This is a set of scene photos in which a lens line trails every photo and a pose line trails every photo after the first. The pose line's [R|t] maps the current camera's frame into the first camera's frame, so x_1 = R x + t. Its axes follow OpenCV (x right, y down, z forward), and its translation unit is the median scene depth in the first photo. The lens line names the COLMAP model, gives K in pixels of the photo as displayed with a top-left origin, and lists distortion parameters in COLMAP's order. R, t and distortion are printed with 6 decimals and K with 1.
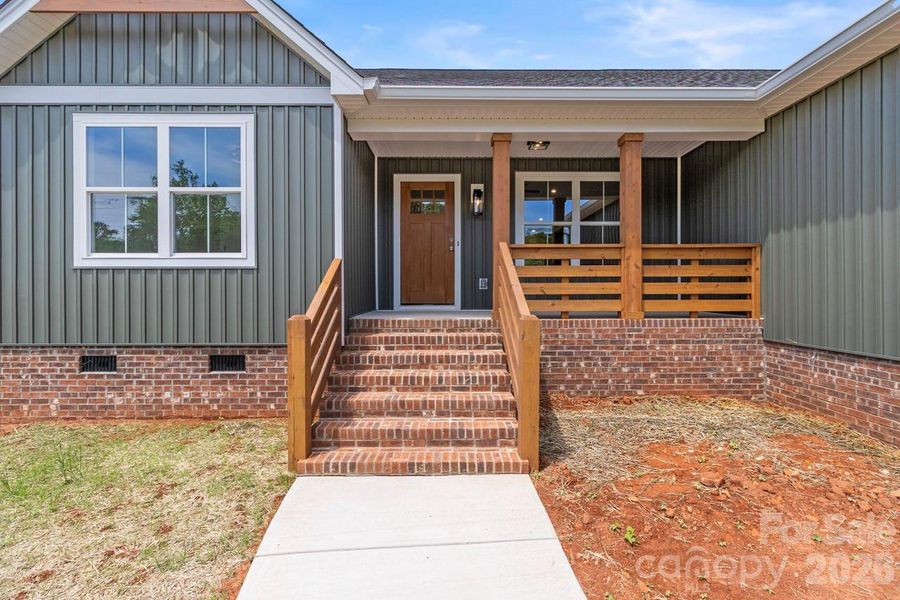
lens RADIAL K [[409.2, 0, 448.7], [0, 409.2, 294.7], [0, 0, 1]] dist [-0.009706, 0.000219]
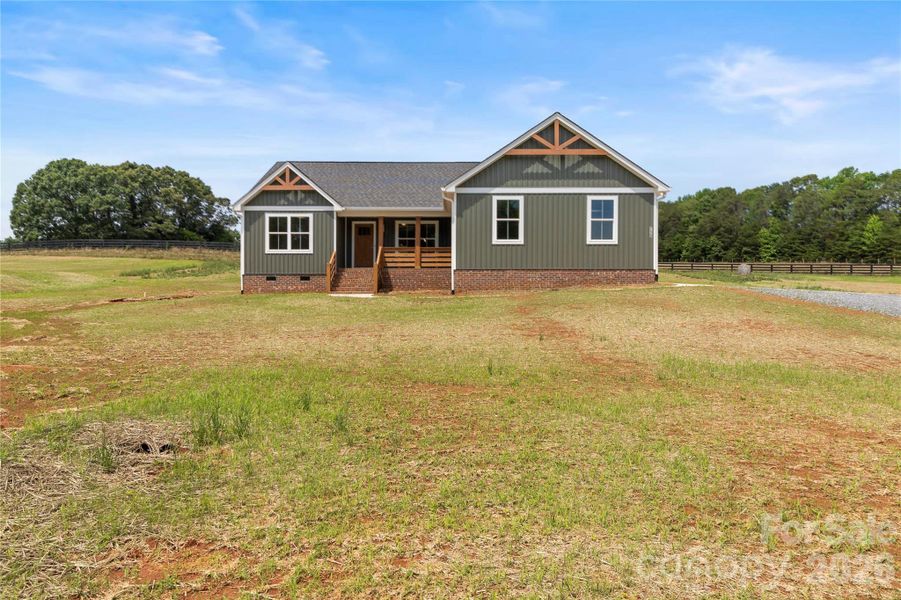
lens RADIAL K [[530.6, 0, 452.4], [0, 530.6, 293.2], [0, 0, 1]] dist [0.020323, -0.000814]
pose [[0.999959, 0.000939, 0.008983, 0.778314], [-0.000850, 0.999950, -0.009982, 0.351045], [-0.008992, 0.009974, 0.999910, -3.950028]]
